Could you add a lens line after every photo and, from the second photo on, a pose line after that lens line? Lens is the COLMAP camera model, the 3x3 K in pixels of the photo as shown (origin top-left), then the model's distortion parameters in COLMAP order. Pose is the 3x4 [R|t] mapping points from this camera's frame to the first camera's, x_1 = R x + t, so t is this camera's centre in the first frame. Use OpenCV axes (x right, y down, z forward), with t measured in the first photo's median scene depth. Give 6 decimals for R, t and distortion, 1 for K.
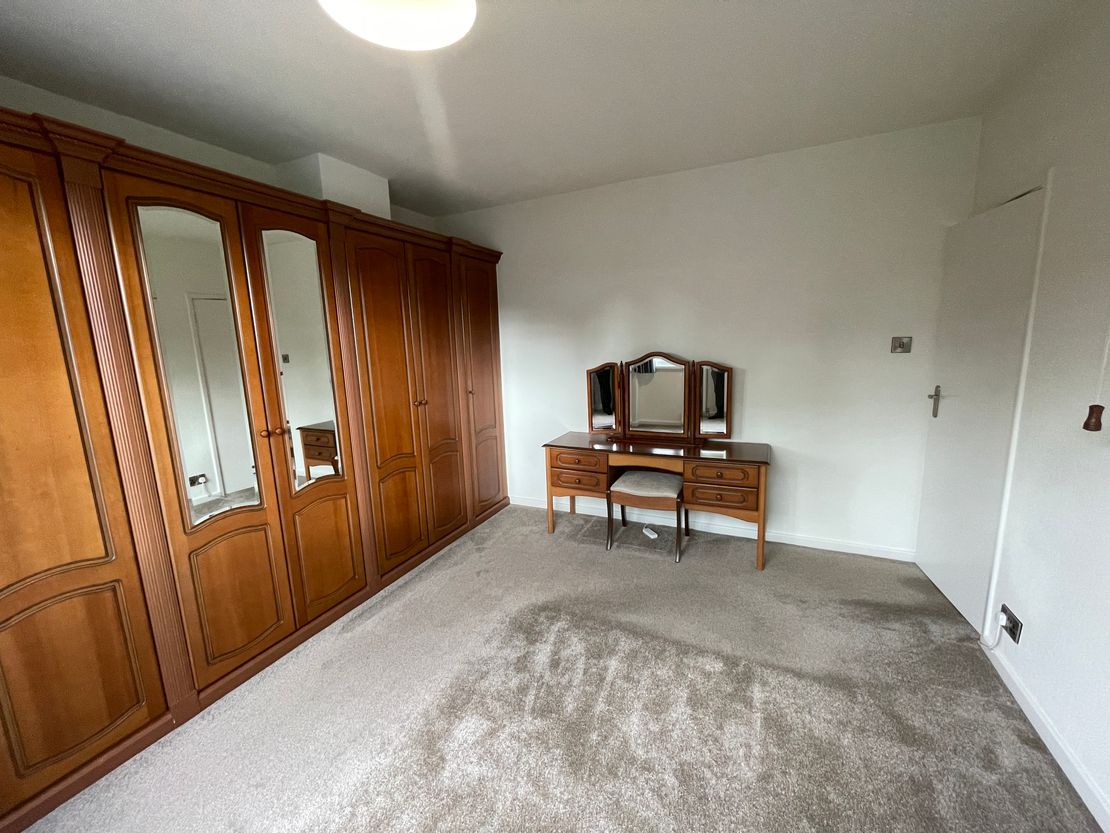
lens RADIAL K [[453.5, 0, 553.9], [0, 453.5, 413.6], [0, 0, 1]] dist [-0.000824, -0.000080]
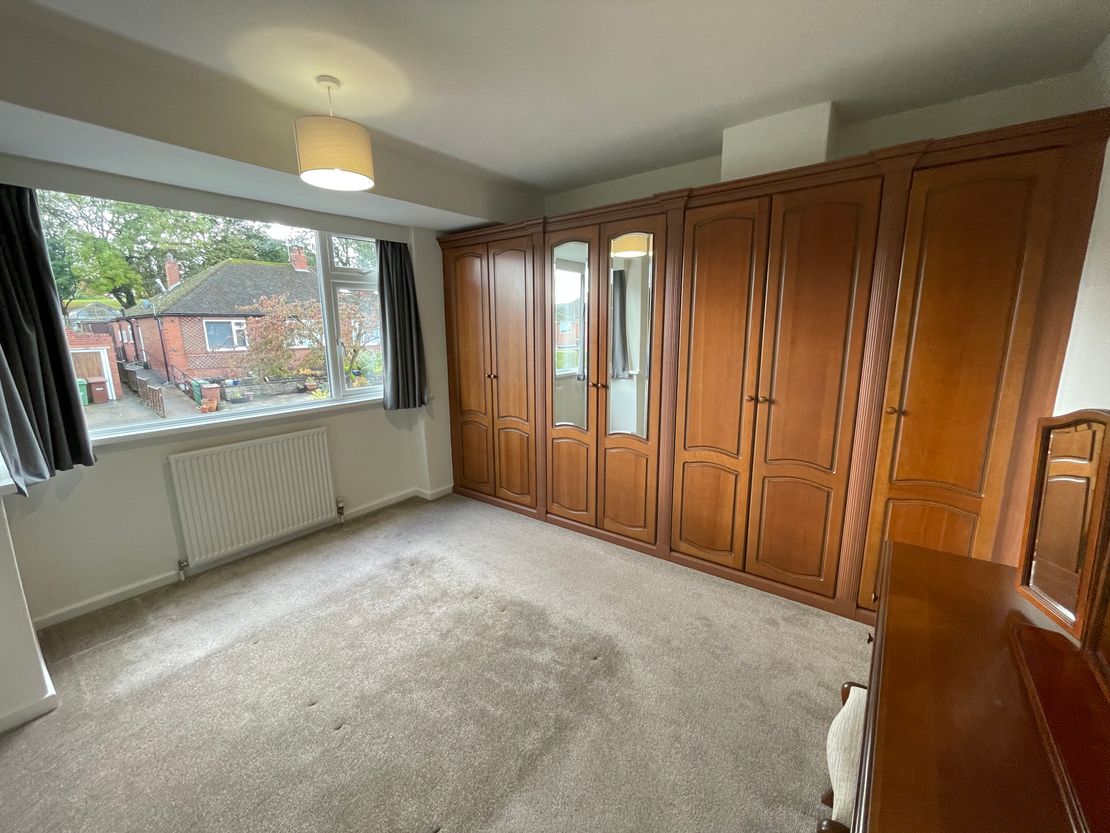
lens RADIAL K [[453.5, 0, 553.9], [0, 453.5, 413.6], [0, 0, 1]] dist [-0.000824, -0.000080]
pose [[-0.215742, 0.214123, -0.952684, 0.651909], [-0.147133, 0.957392, 0.248500, -0.171439], [0.965302, 0.193783, -0.175046, 0.938007]]
